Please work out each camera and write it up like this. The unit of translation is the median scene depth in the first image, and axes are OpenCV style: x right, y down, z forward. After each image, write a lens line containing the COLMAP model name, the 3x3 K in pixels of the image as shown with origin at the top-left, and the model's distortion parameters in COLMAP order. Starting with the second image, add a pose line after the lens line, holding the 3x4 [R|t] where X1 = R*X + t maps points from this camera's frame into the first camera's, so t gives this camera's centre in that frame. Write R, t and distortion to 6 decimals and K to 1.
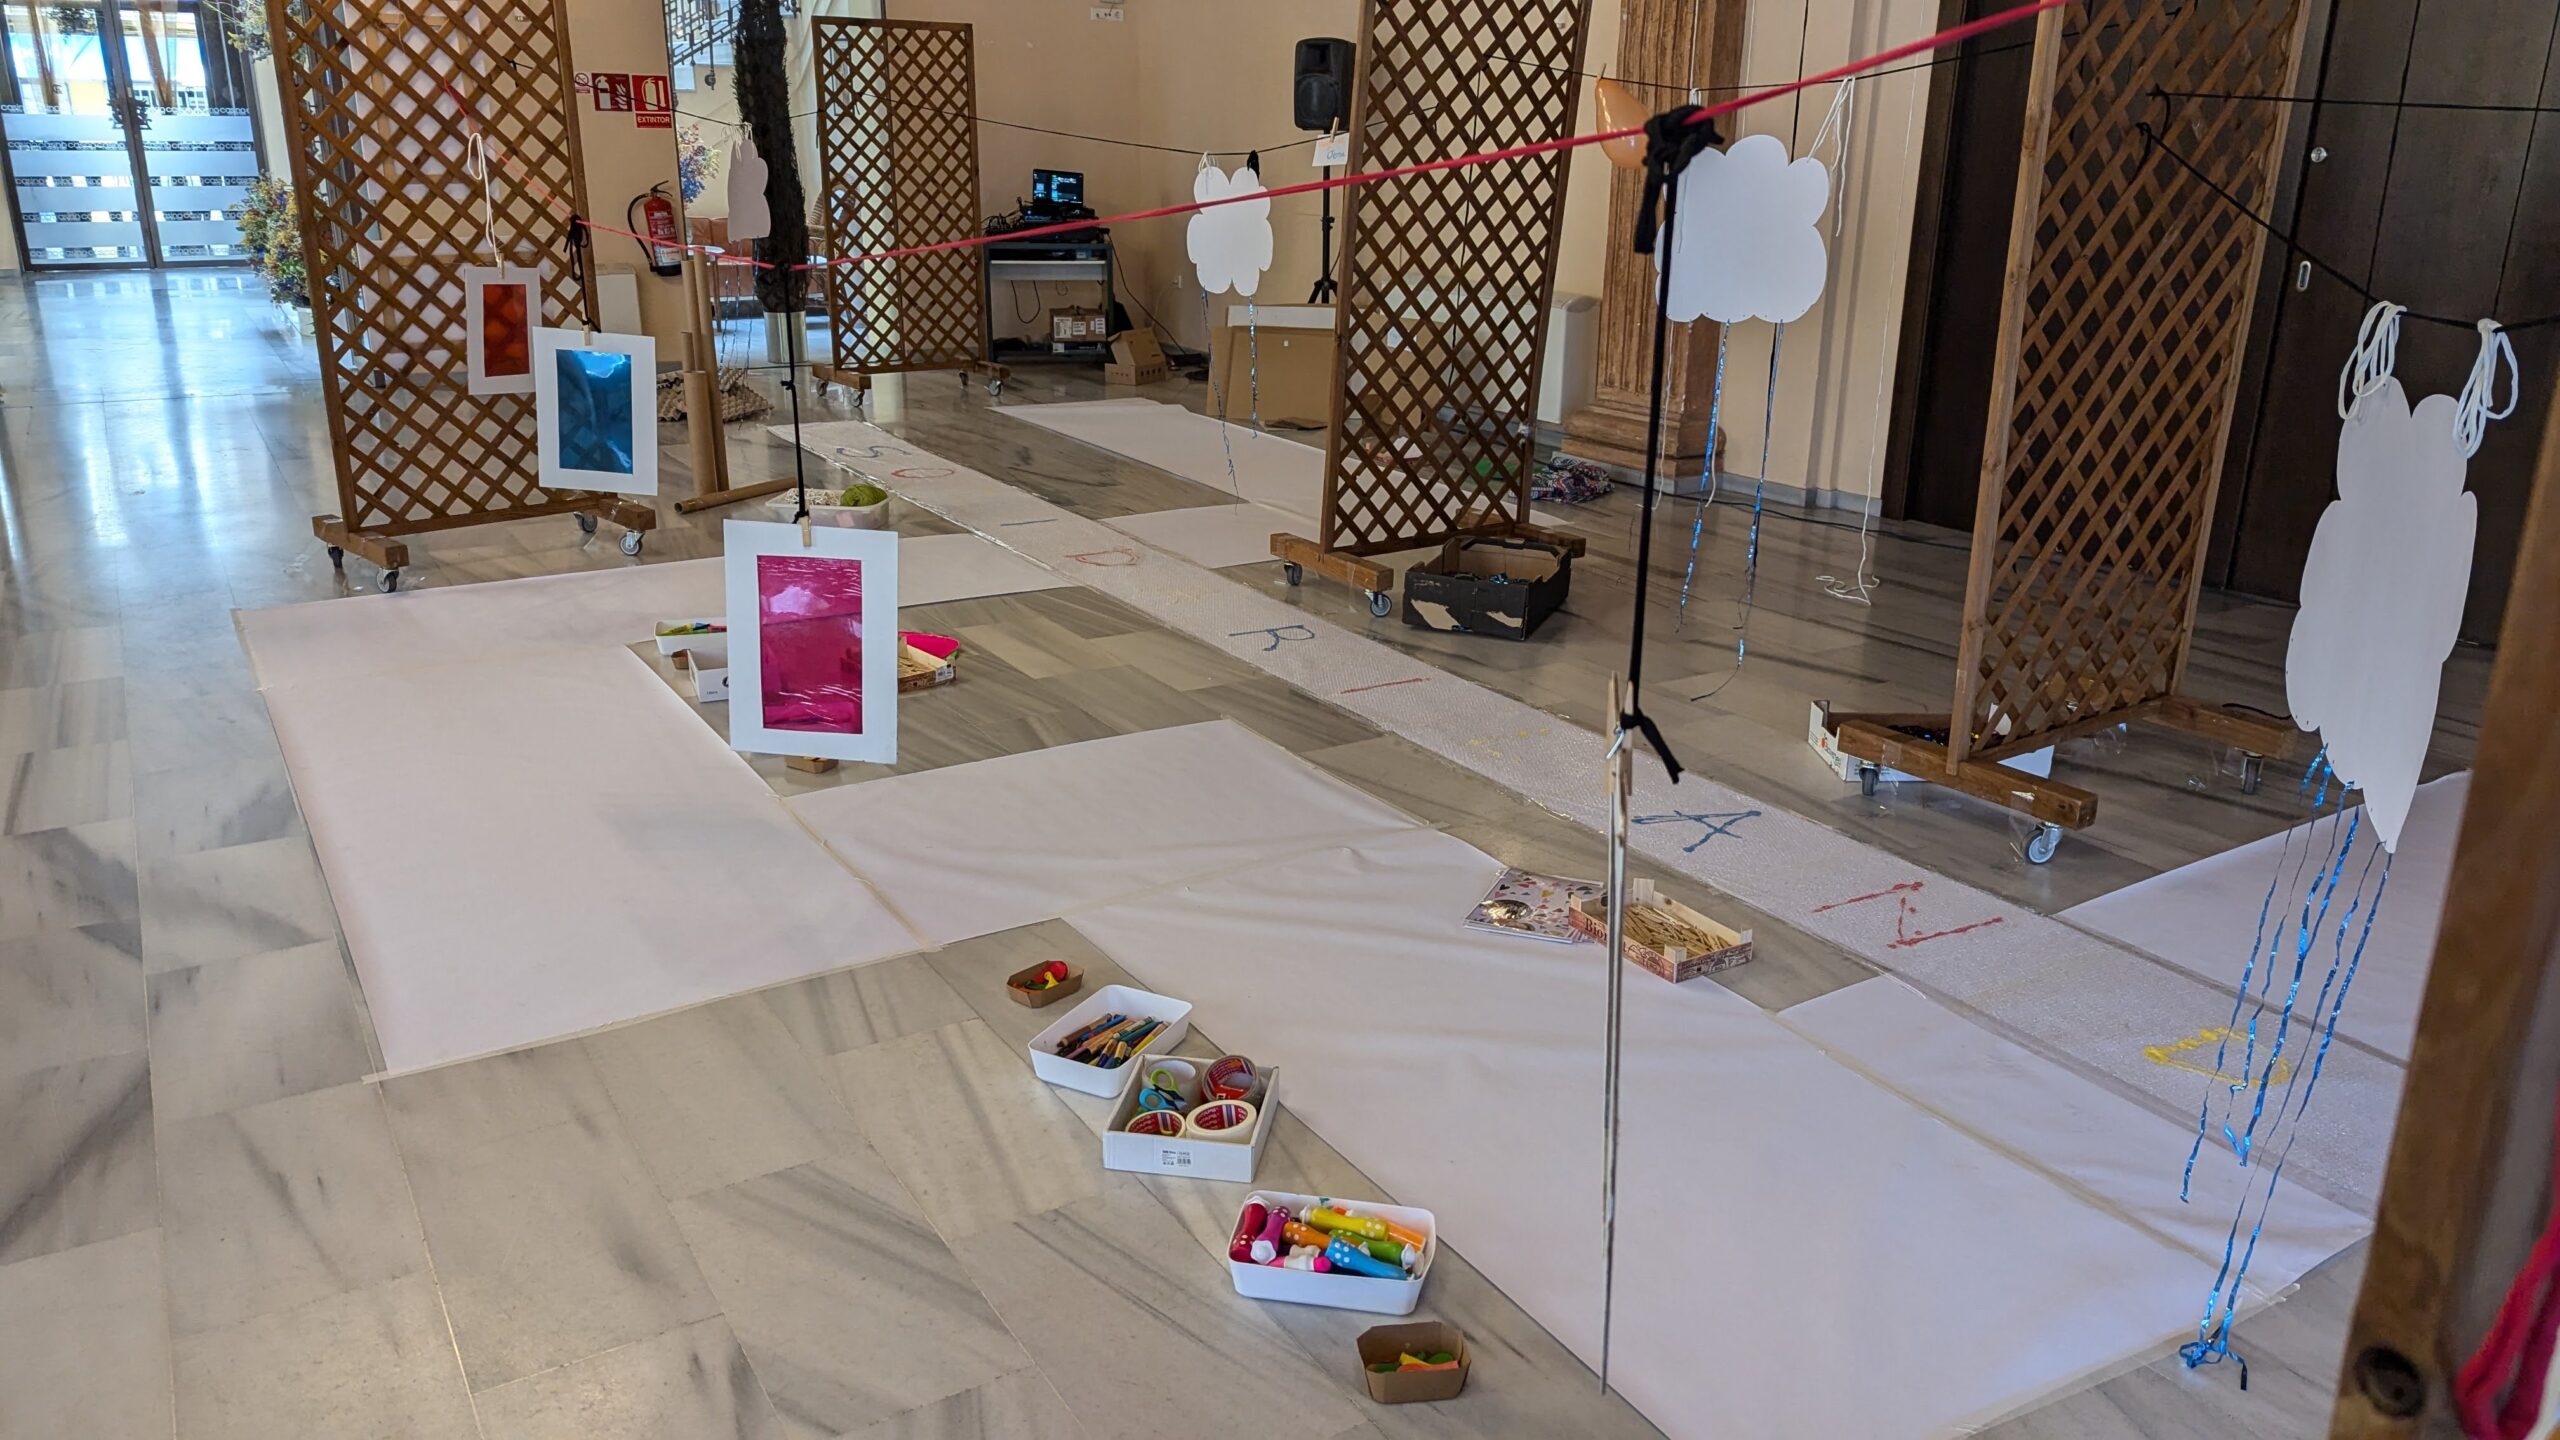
lens RADIAL K [[1799.2, 0, 1280.0], [0, 1799.2, 720.0], [0, 0, 1]] dist [0.038489, -0.002337]
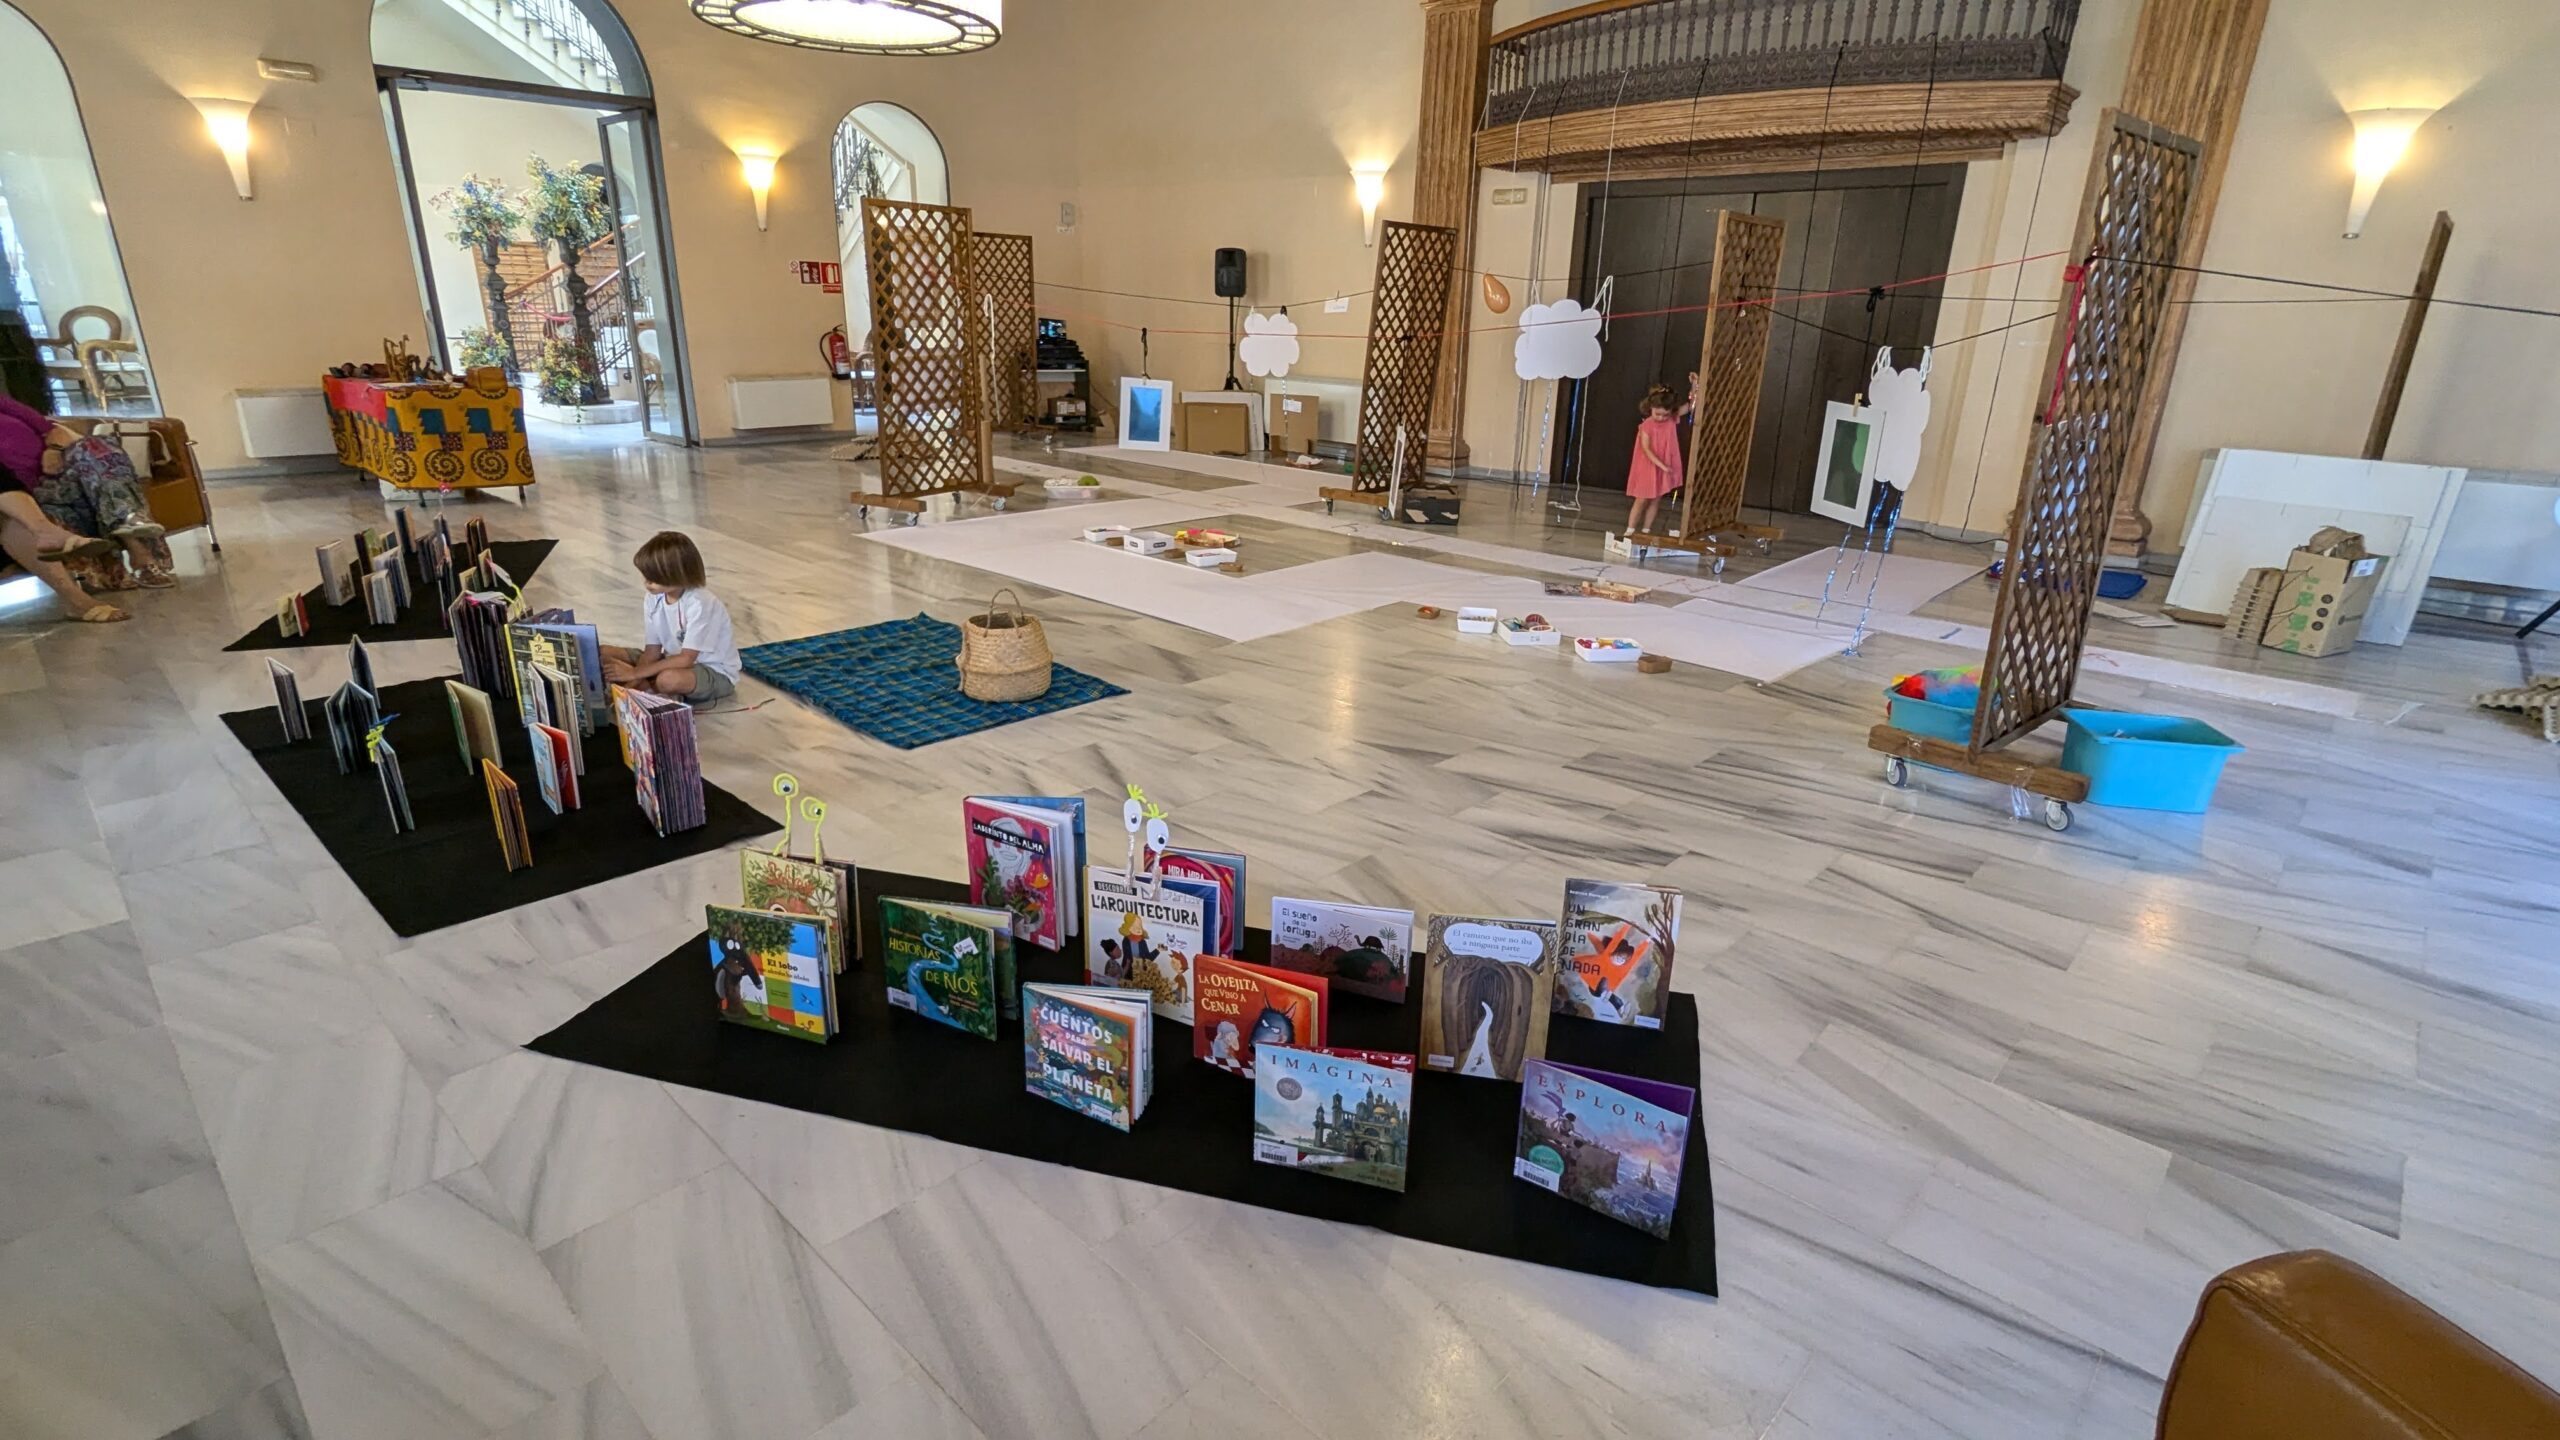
lens RADIAL K [[1216.5, 0, 1280.0], [0, 1216.5, 720.0], [0, 0, 1]] dist [-0.002472, -0.000896]
pose [[0.966091, -0.075737, 0.246846, -0.305664], [0.071764, 0.997107, 0.025067, 0.093512], [-0.248030, -0.006503, 0.968730, -0.265499]]
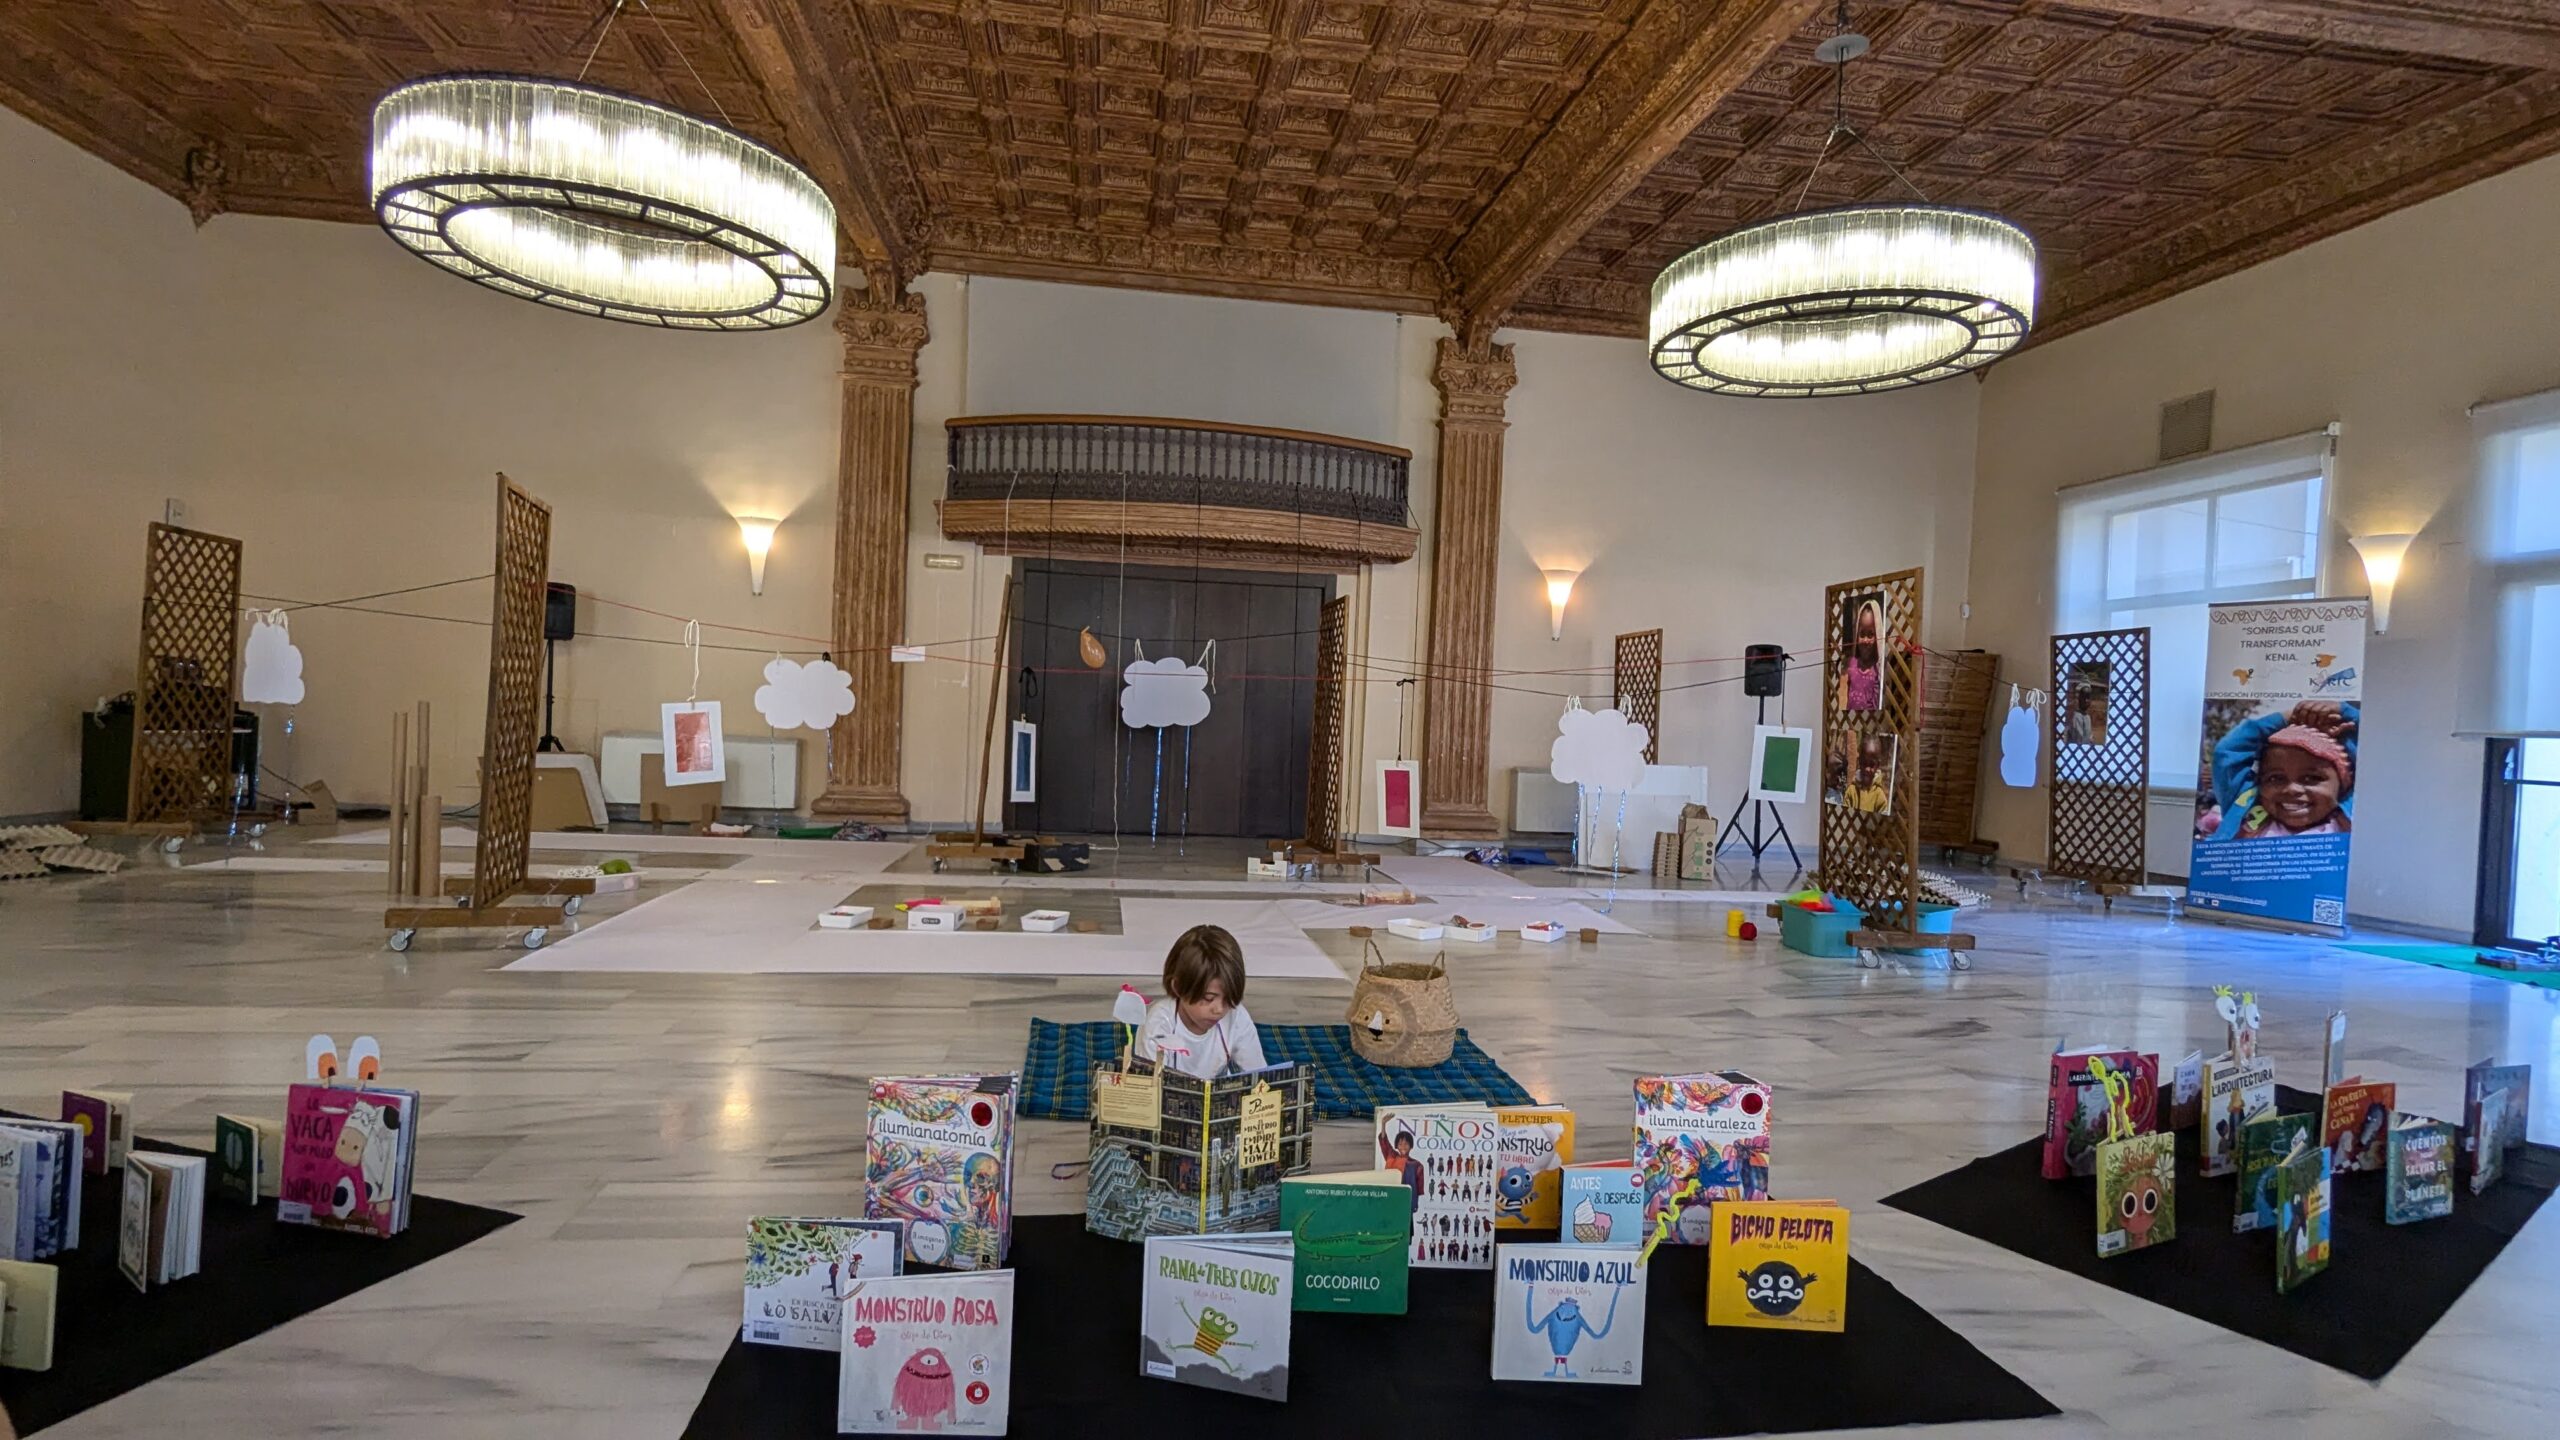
lens RADIAL K [[1216.5, 0, 1280.0], [0, 1216.5, 720.0], [0, 0, 1]] dist [-0.002472, -0.000896]
pose [[0.398811, -0.000198, 0.917033, -0.740555], [0.252932, 0.961234, -0.109791, 0.002298], [-0.881462, 0.275732, 0.383400, 0.108932]]
